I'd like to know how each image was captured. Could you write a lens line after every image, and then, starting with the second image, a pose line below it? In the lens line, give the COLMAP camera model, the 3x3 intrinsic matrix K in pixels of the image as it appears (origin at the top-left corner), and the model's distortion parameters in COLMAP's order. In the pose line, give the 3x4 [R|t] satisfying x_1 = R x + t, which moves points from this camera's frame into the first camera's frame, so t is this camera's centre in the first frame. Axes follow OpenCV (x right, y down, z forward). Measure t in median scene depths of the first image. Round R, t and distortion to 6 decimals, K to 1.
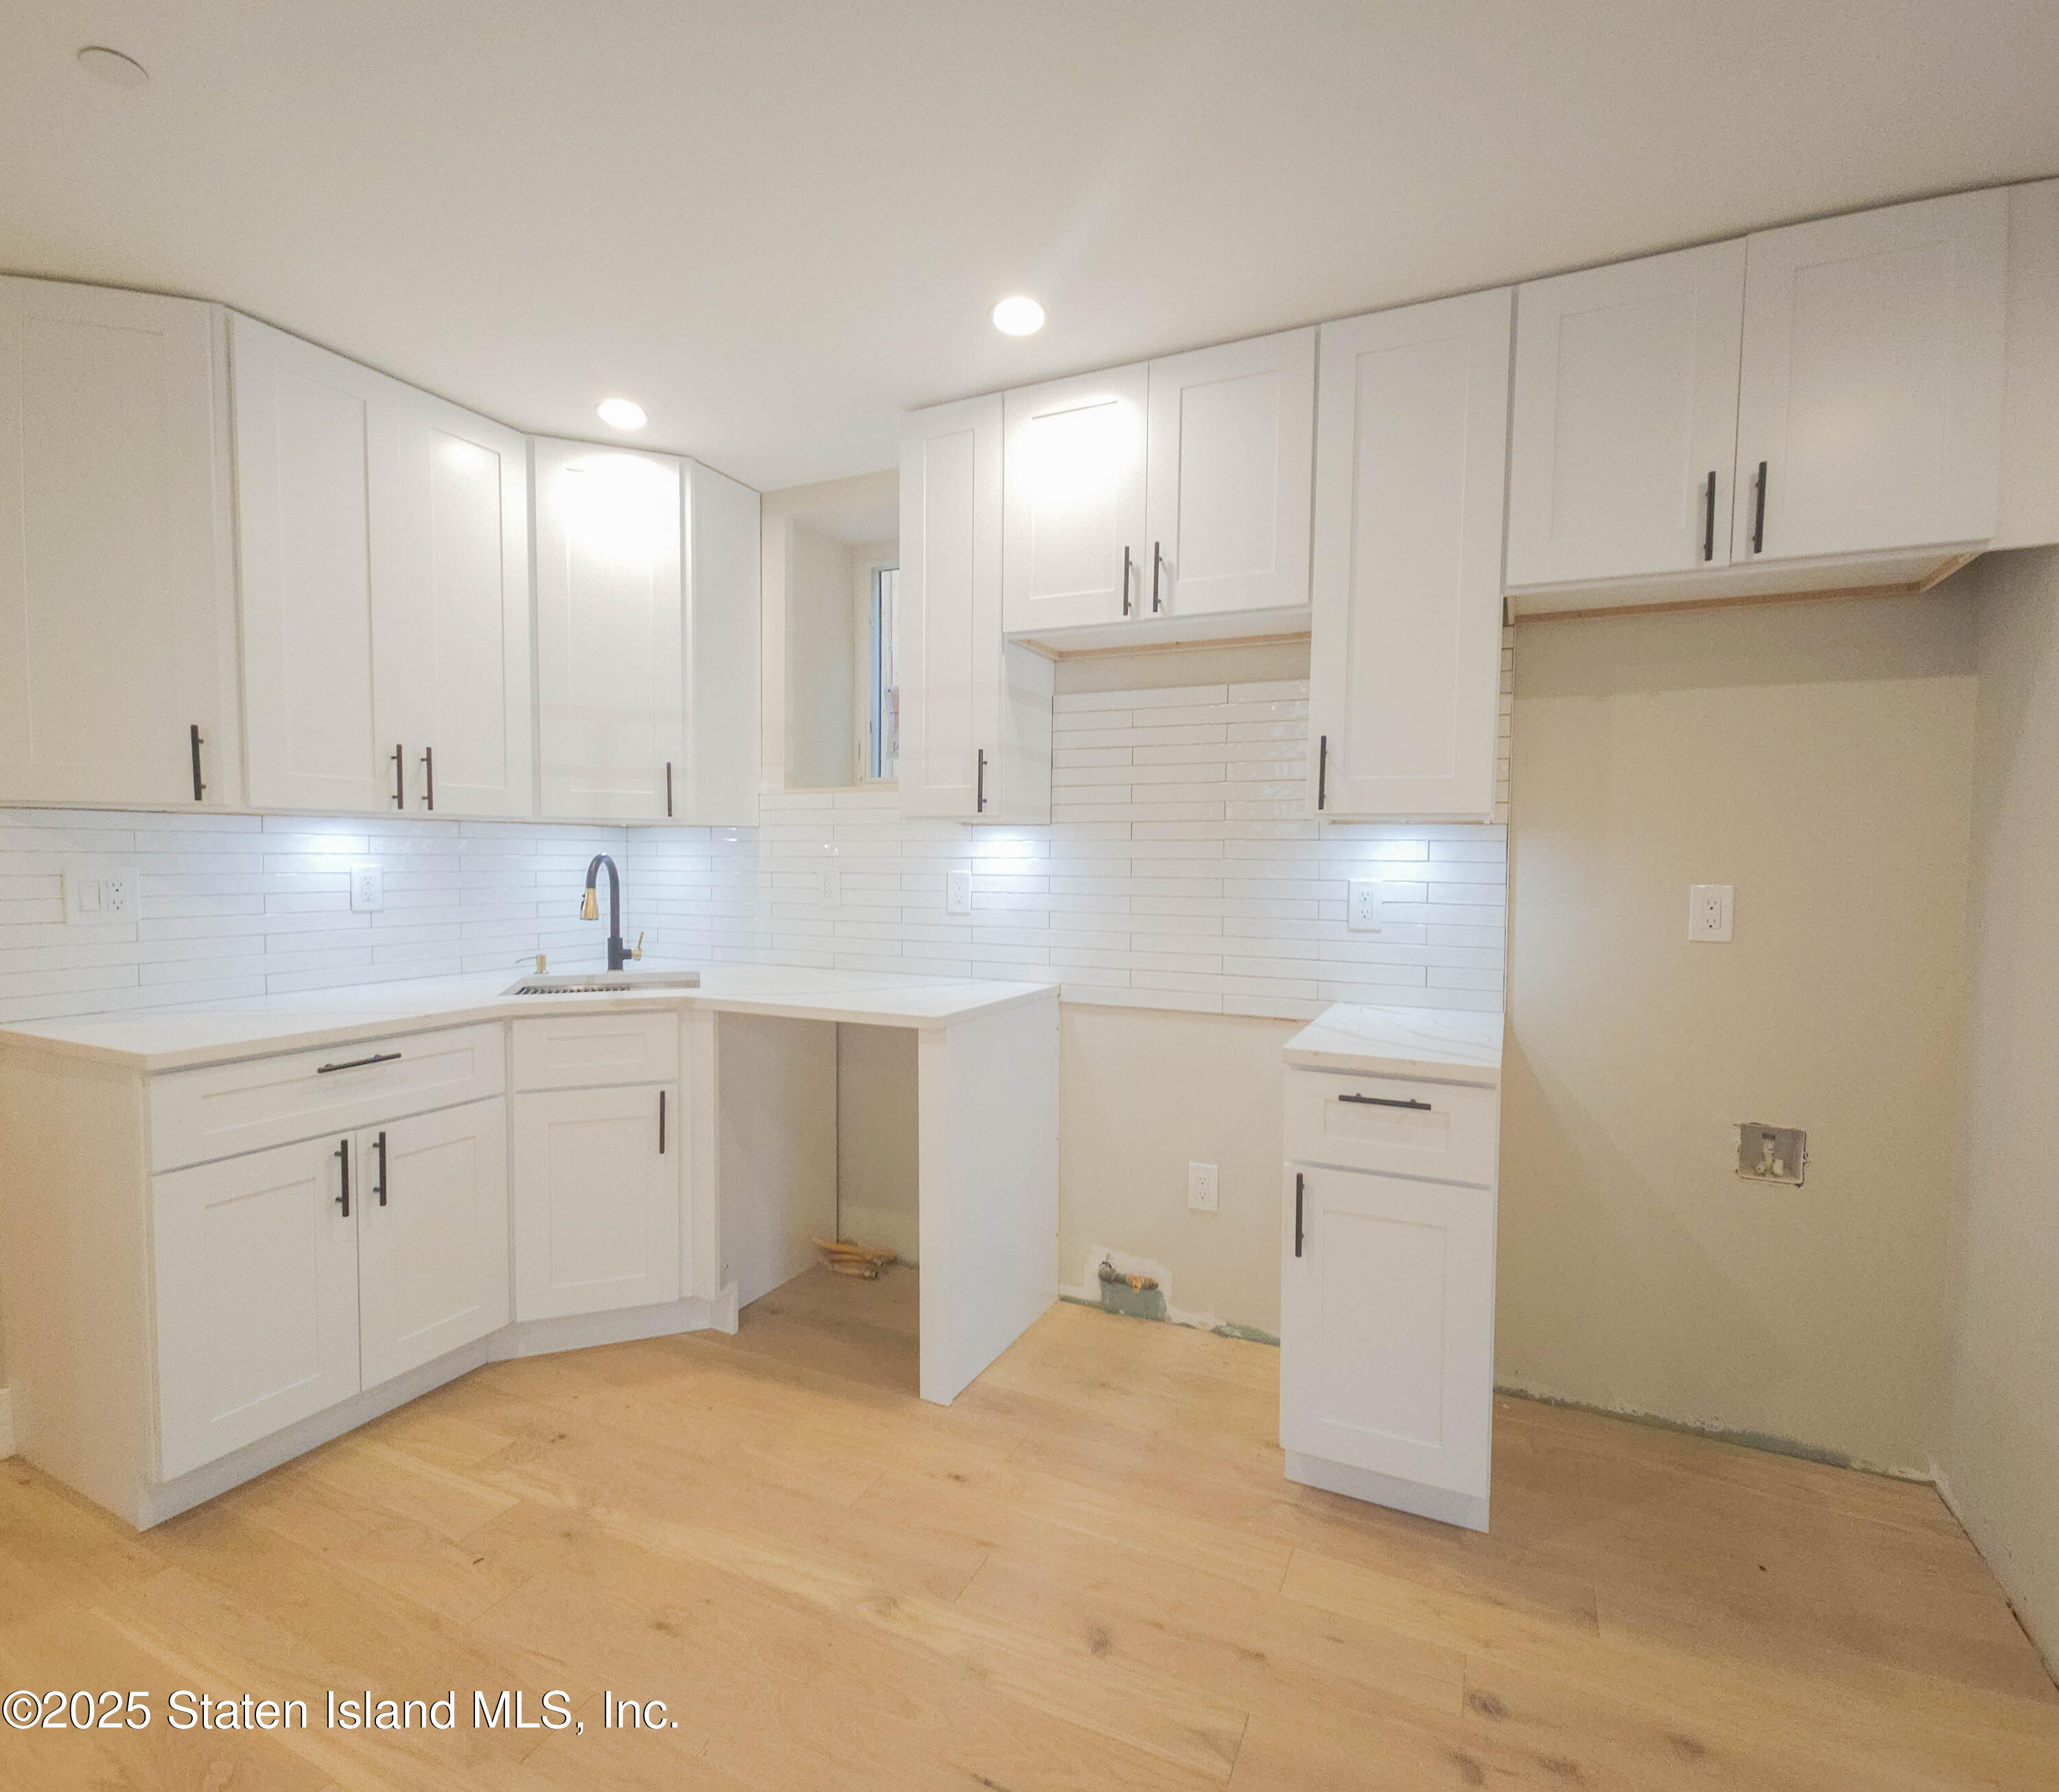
lens RADIAL K [[909.3, 0, 1029.5], [0, 909.3, 896.0], [0, 0, 1]] dist [-0.001119, -0.000031]
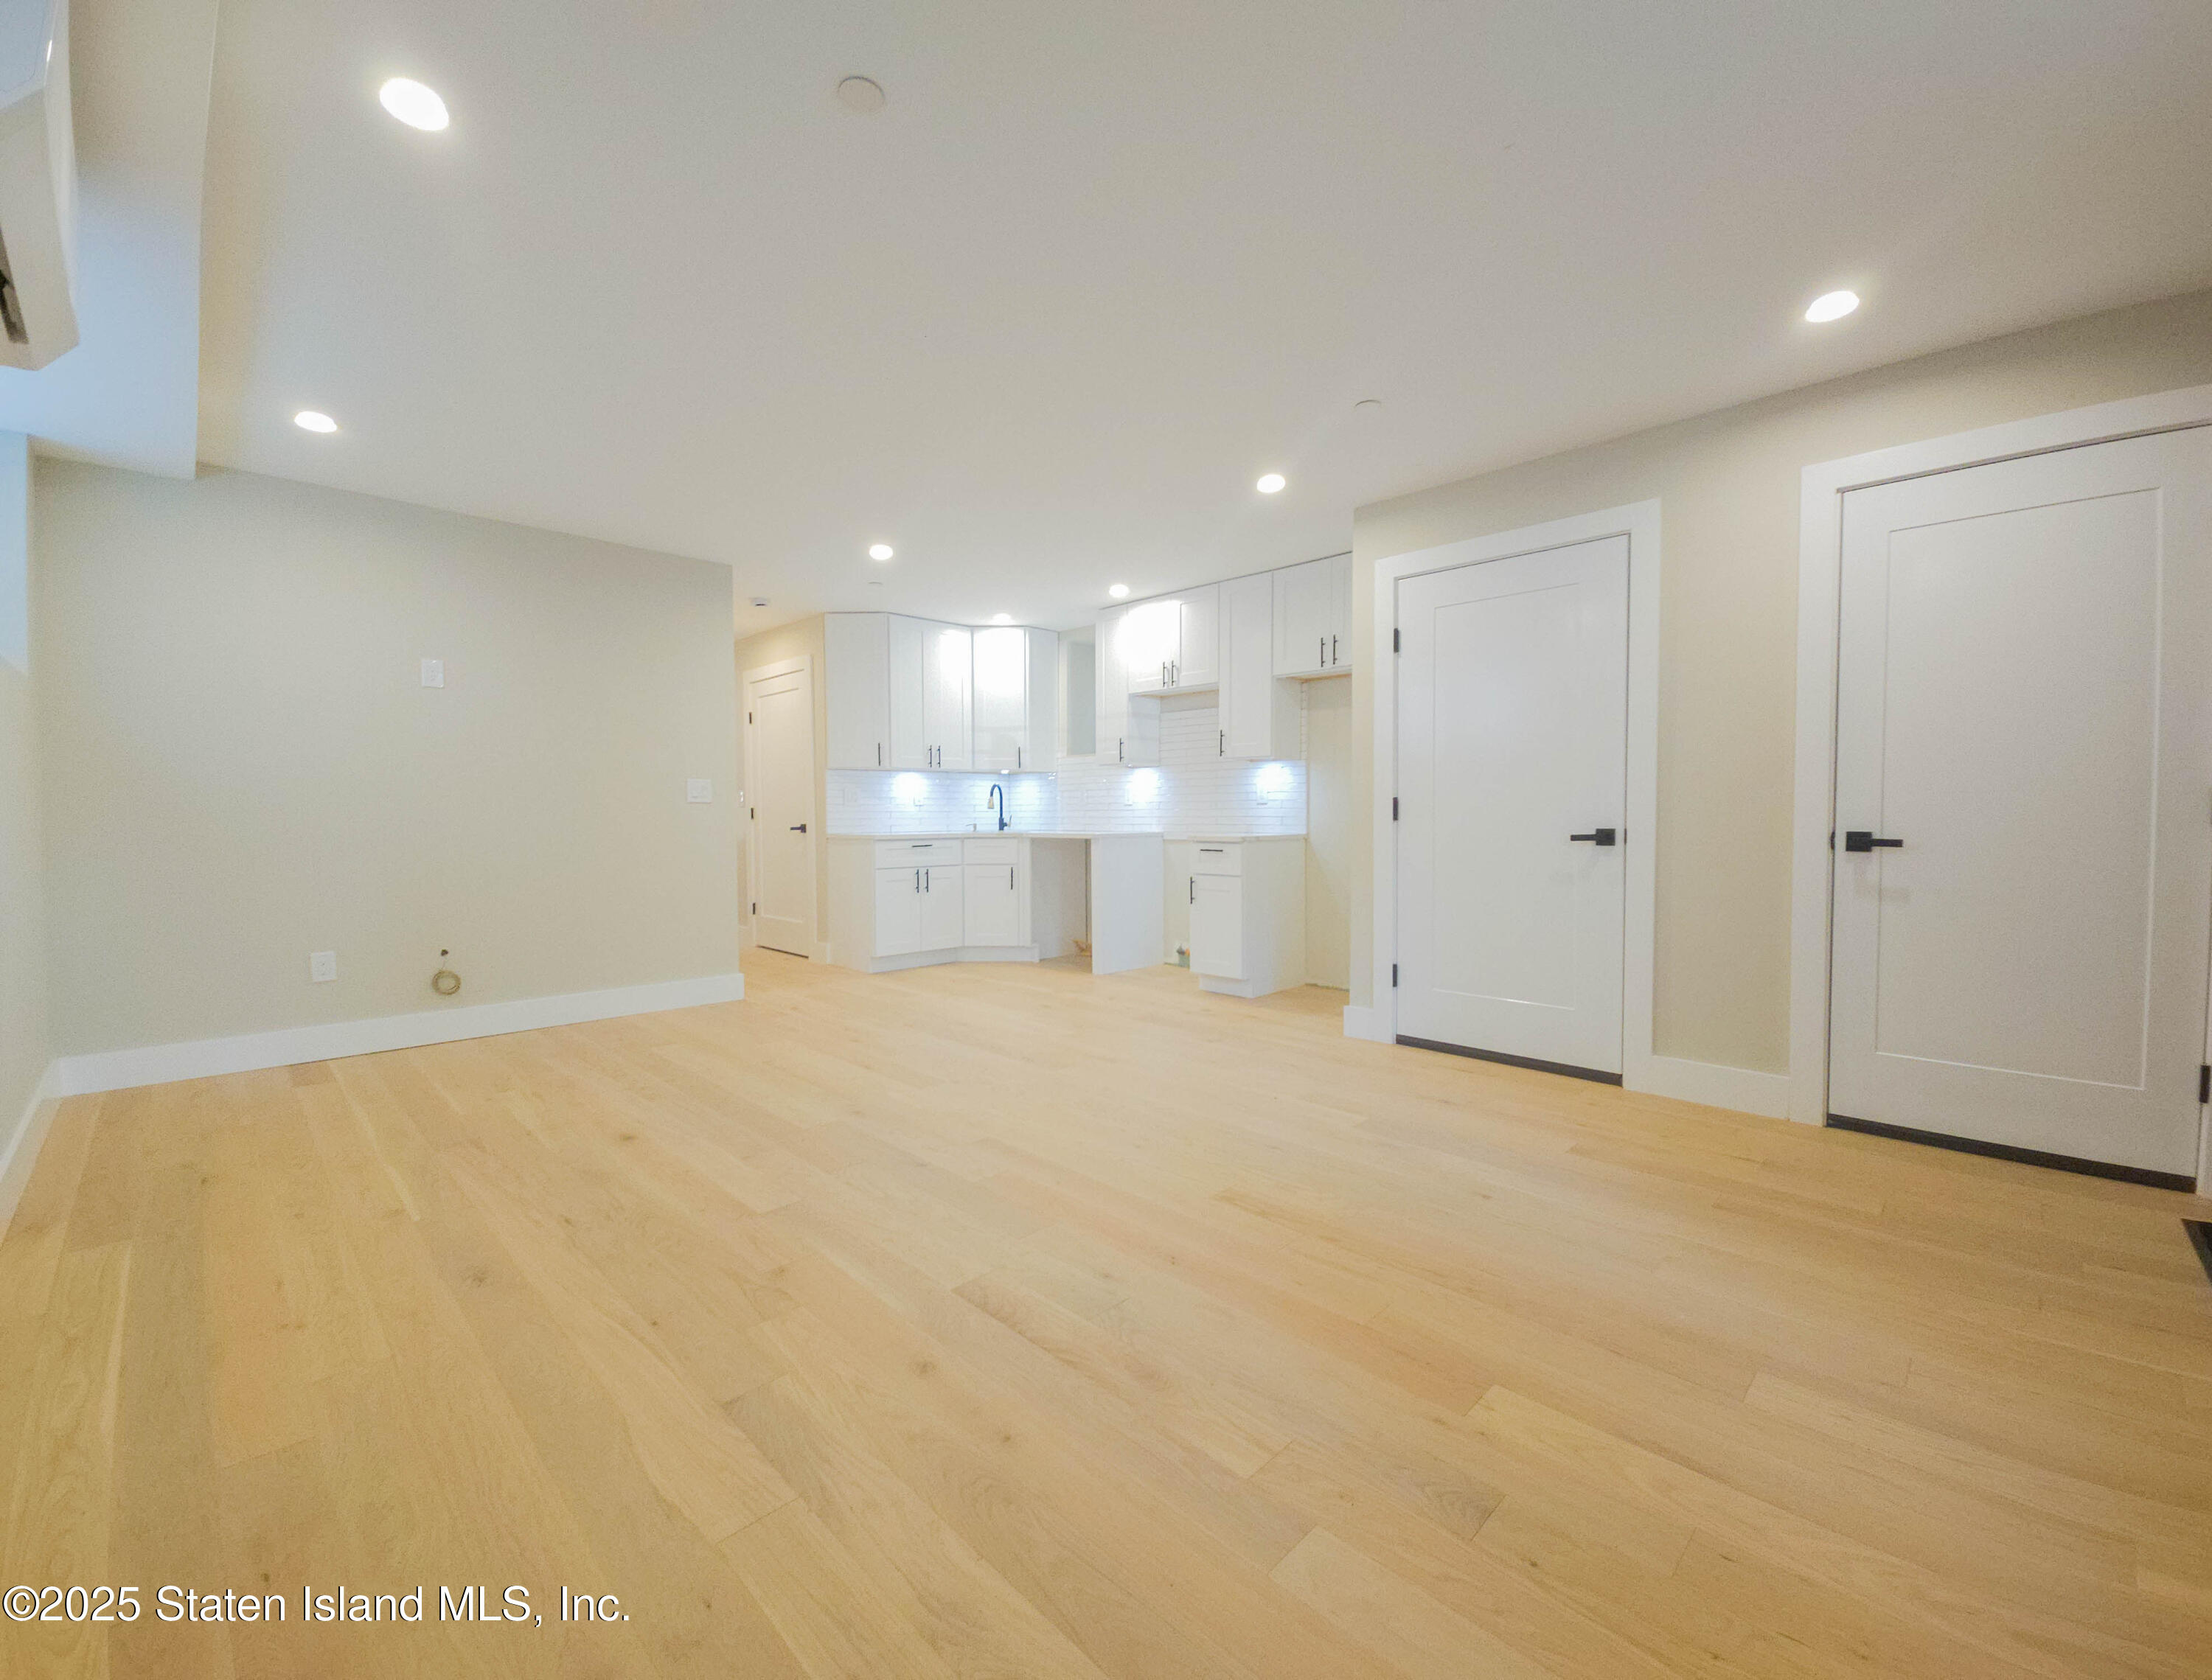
lens RADIAL K [[895.4, 0, 1106.0], [0, 895.4, 840.0], [0, 0, 1]] dist [-0.000011, -0.000001]
pose [[0.933156, -0.002403, -0.359464, 0.842684], [-0.004514, 0.999821, -0.018400, 0.182774], [0.359443, 0.018793, 0.932978, -1.439203]]
